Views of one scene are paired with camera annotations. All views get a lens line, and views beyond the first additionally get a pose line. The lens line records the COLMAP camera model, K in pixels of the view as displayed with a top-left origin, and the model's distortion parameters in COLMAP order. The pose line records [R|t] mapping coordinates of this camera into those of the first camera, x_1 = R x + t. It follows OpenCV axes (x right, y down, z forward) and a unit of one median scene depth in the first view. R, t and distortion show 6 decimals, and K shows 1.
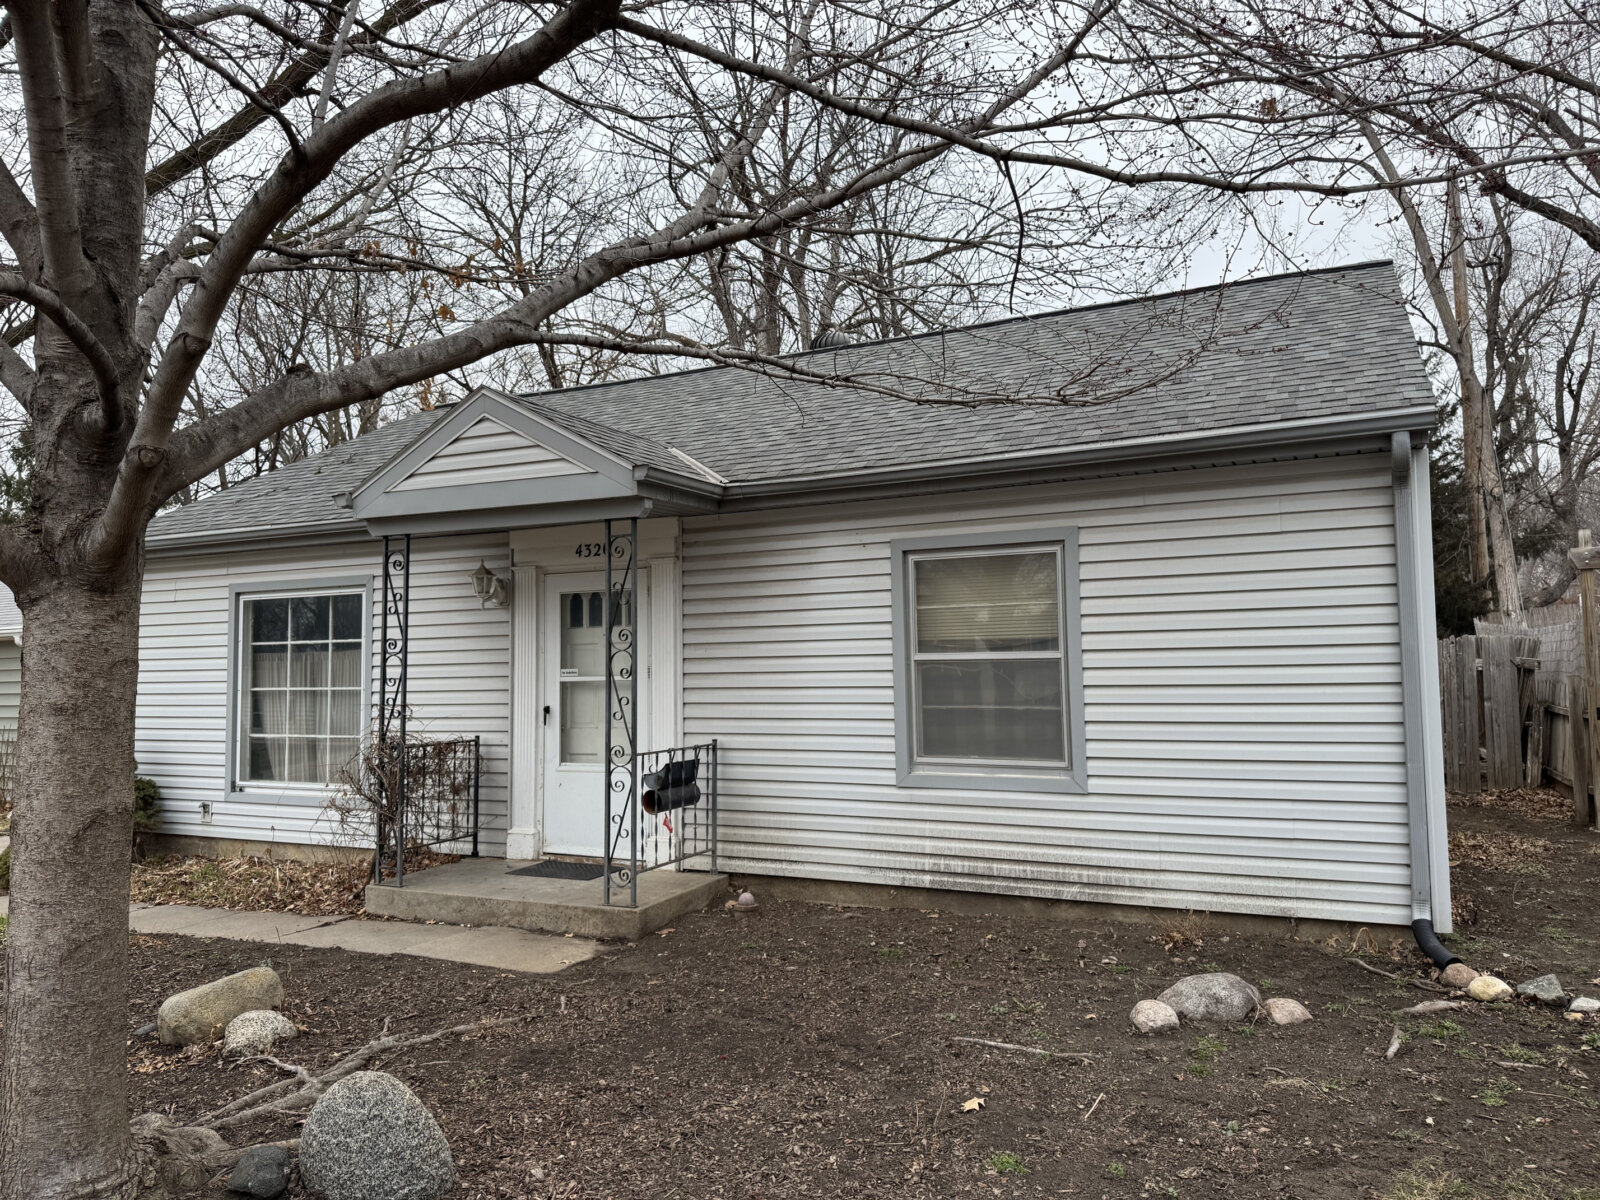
lens RADIAL K [[1103.8, 0, 789.5], [0, 1103.8, 607.7], [0, 0, 1]] dist [0.040565, -0.048460]
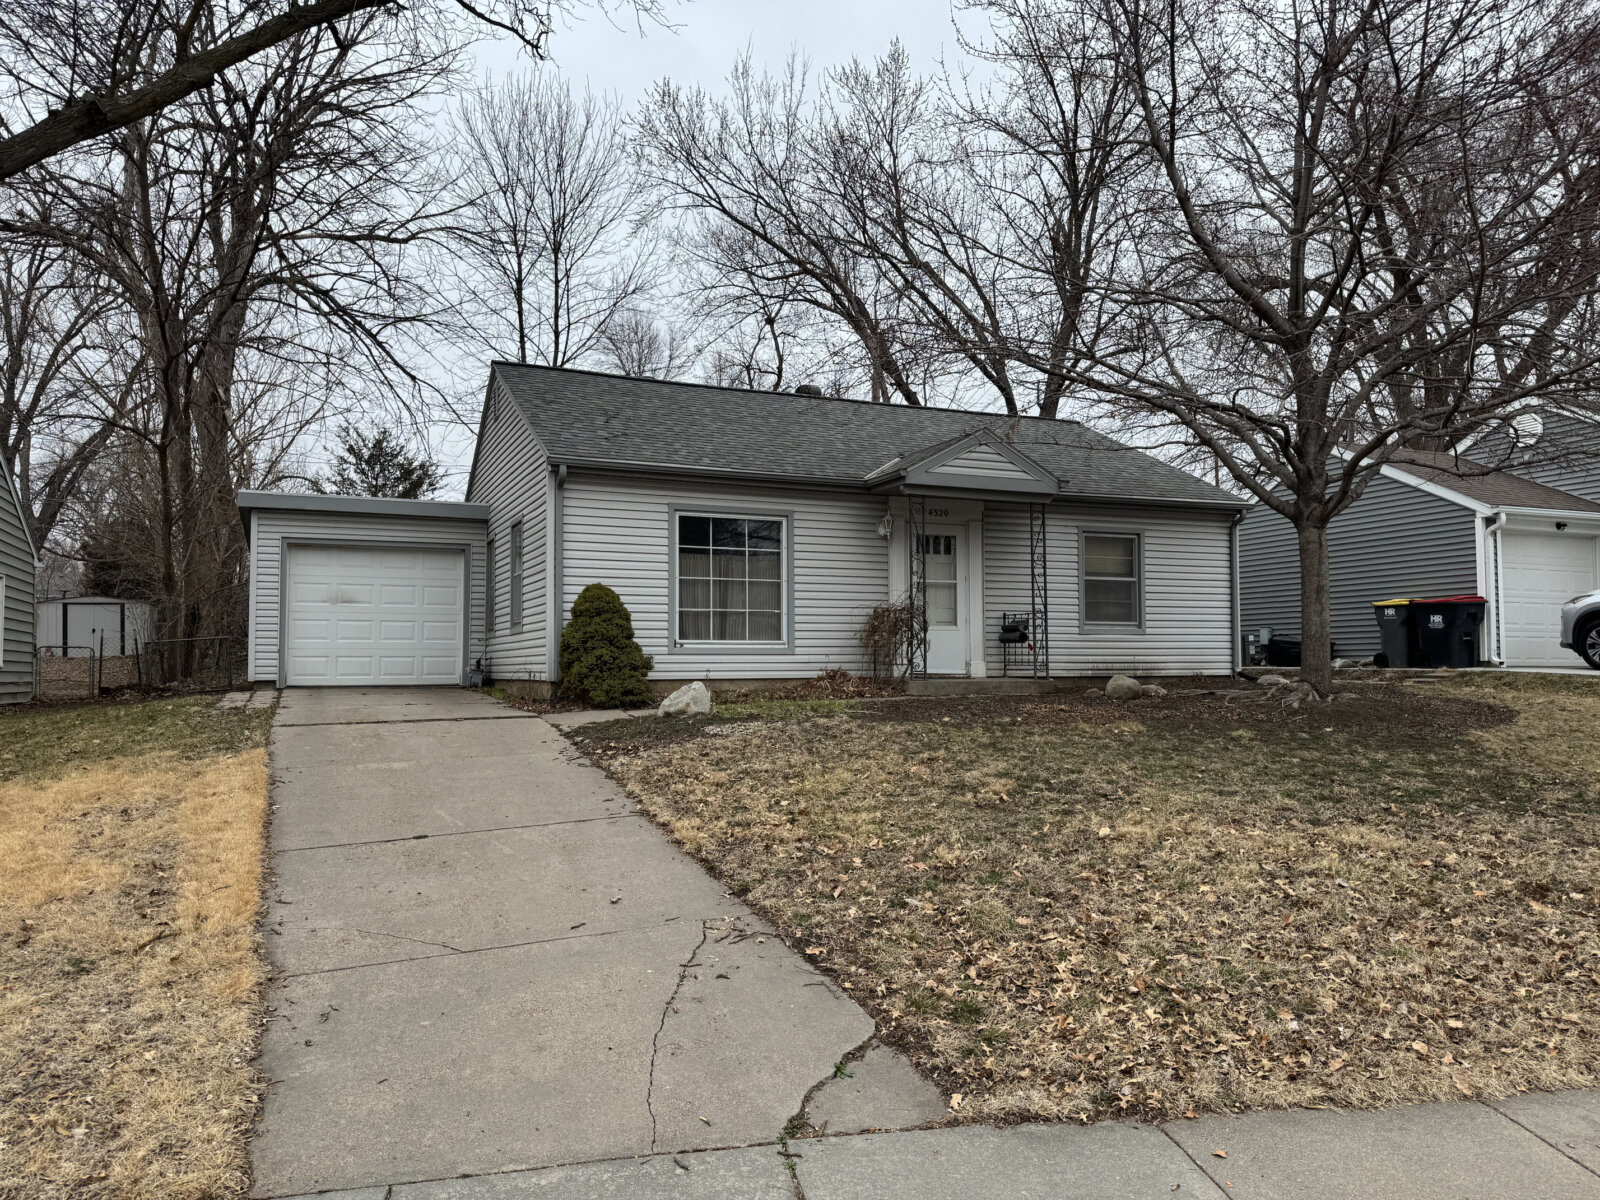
lens RADIAL K [[1128.7, 0, 777.8], [0, 1128.7, 619.2], [0, 0, 1]] dist [0.137354, -0.289940]
pose [[0.645174, 0.041840, 0.762889, -2.094554], [-0.051644, 0.998604, -0.011092, 0.188536], [-0.762288, -0.032242, 0.646434, -0.050190]]
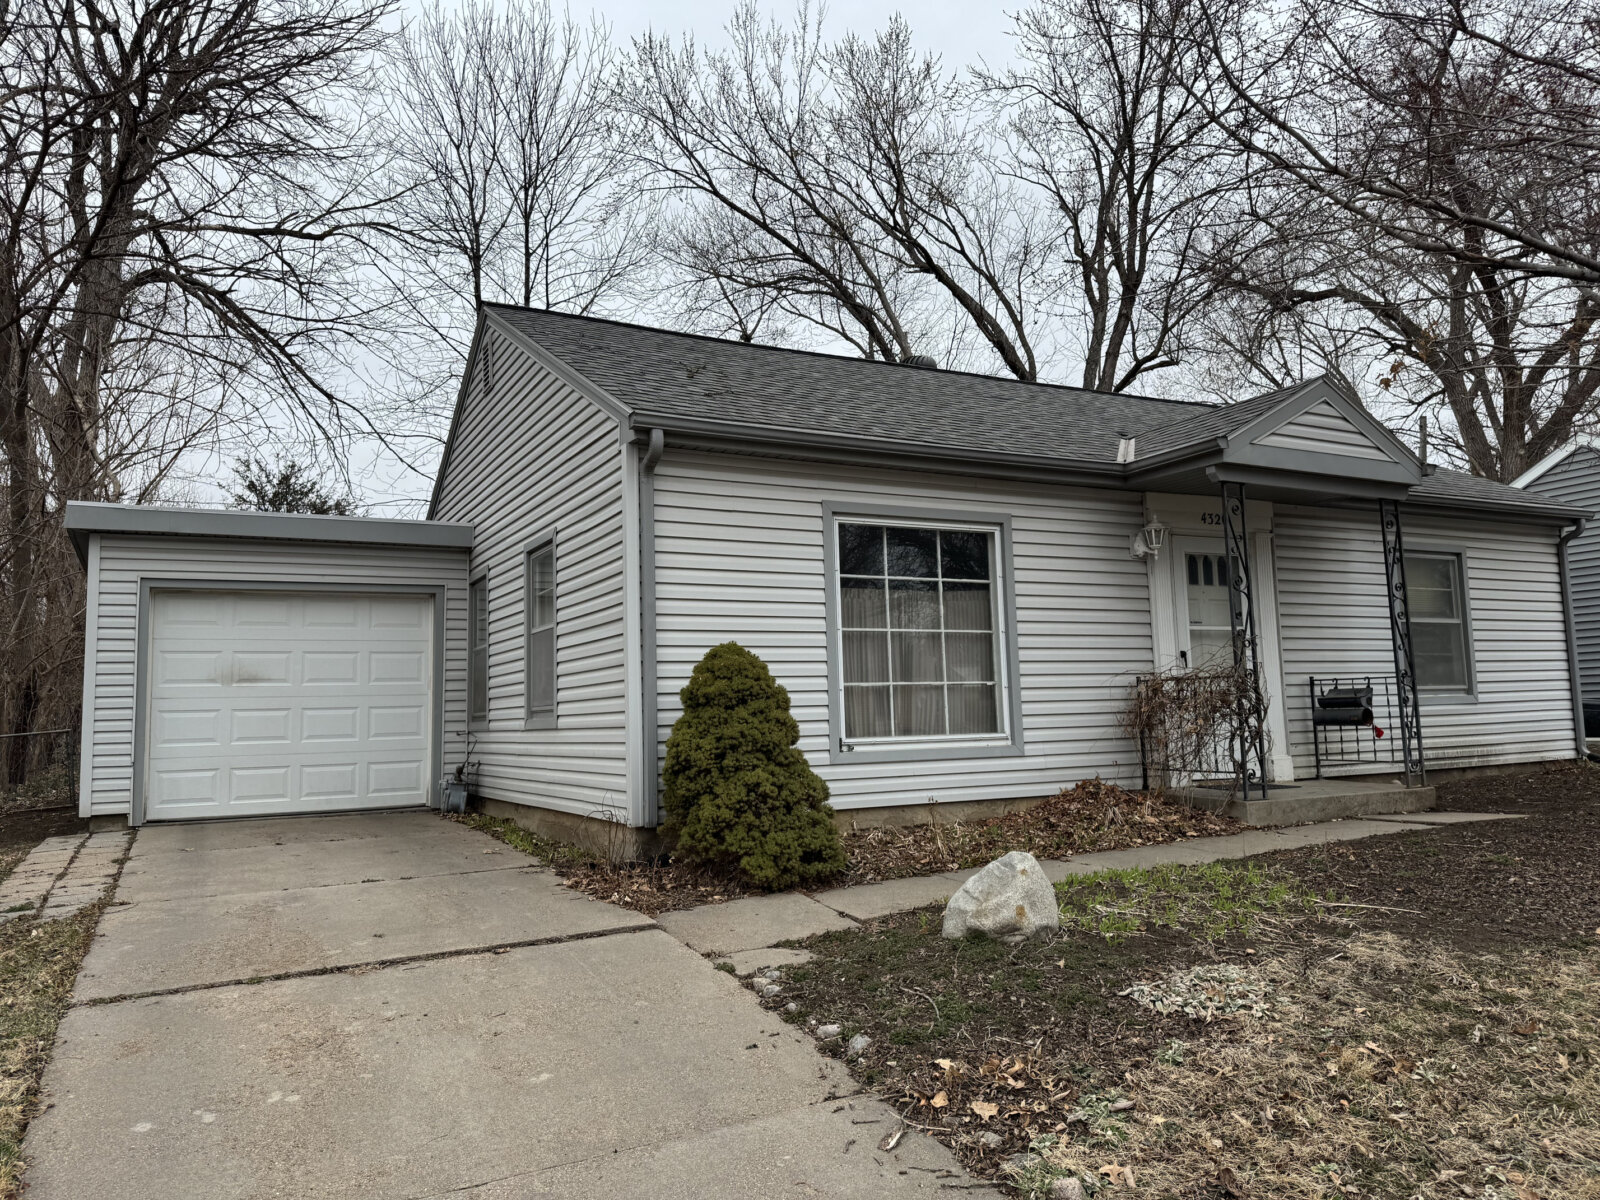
lens RADIAL K [[1133.4, 0, 768.5], [0, 1133.4, 593.8], [0, 0, 1]] dist [0.098051, -0.155048]
pose [[0.592369, 0.083143, 0.801366, -1.655807], [-0.029482, 0.996232, -0.081567, 0.161741], [-0.805128, 0.024692, 0.592587, 0.755596]]
